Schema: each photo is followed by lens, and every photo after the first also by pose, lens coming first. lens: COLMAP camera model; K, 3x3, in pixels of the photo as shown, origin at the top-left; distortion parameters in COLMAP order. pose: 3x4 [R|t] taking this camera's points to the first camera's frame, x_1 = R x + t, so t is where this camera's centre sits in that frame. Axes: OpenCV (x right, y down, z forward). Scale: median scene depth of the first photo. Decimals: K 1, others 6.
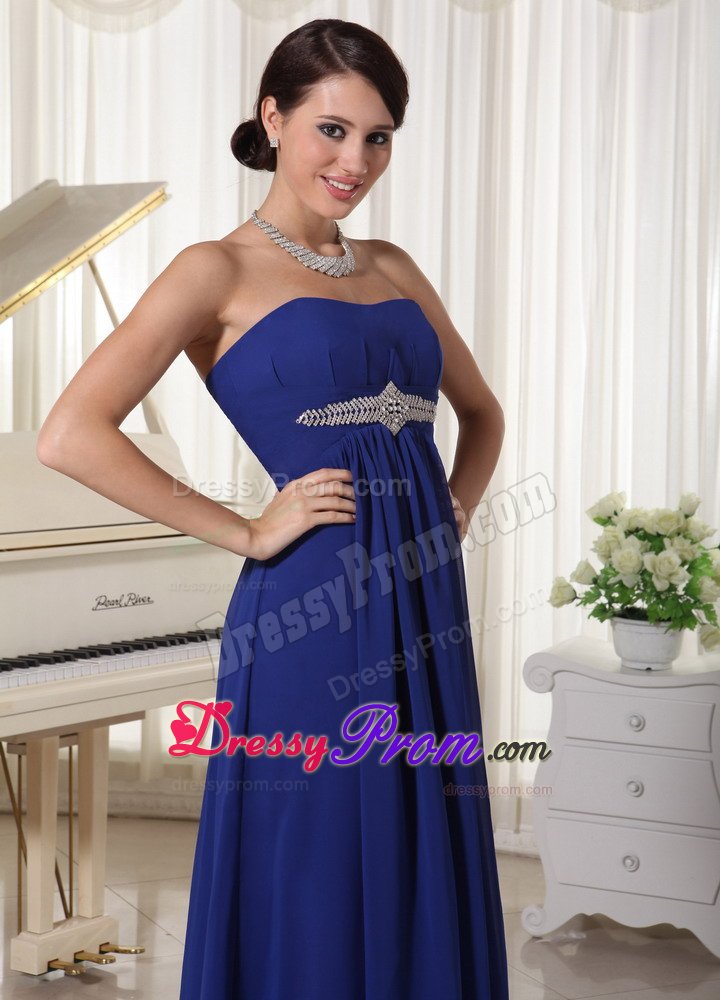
lens RADIAL K [[2079.4, 0, 384.4], [0, 2079.4, 455.0], [0, 0, 1]] dist [0.108509, 0.000000]
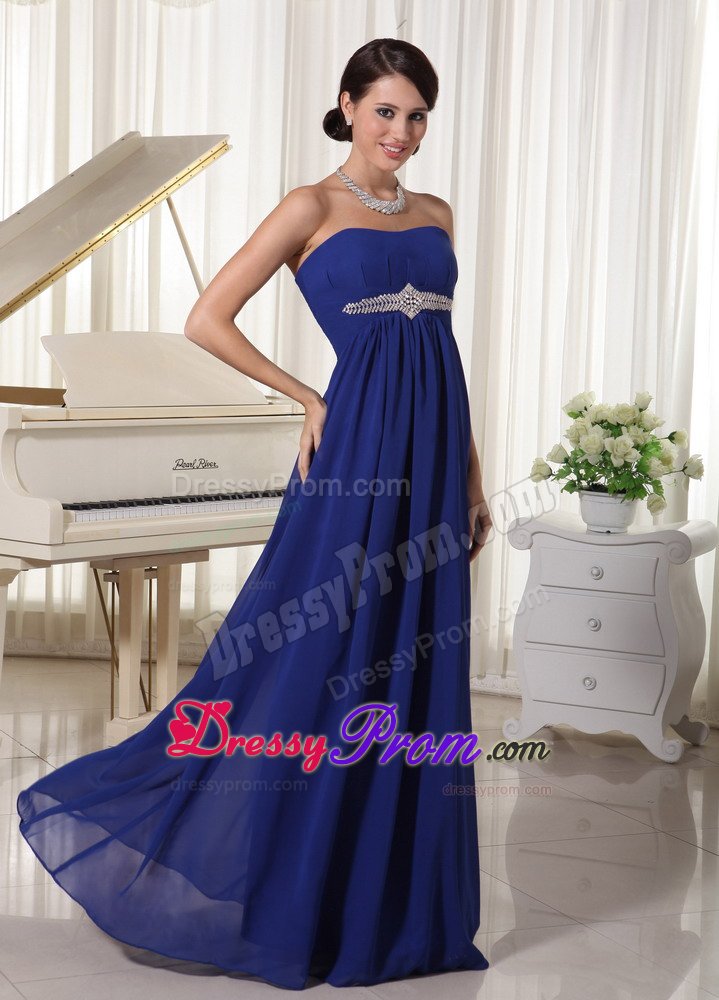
lens RADIAL K [[2156.3, 0, 337.8], [0, 2156.3, 520.1], [0, 0, 1]] dist [0.081811, 0.000000]
pose [[0.999486, 0.019146, -0.025725, -0.002656], [-0.017915, 0.998722, 0.047257, 0.037374], [0.026597, -0.046772, 0.998551, -0.305781]]
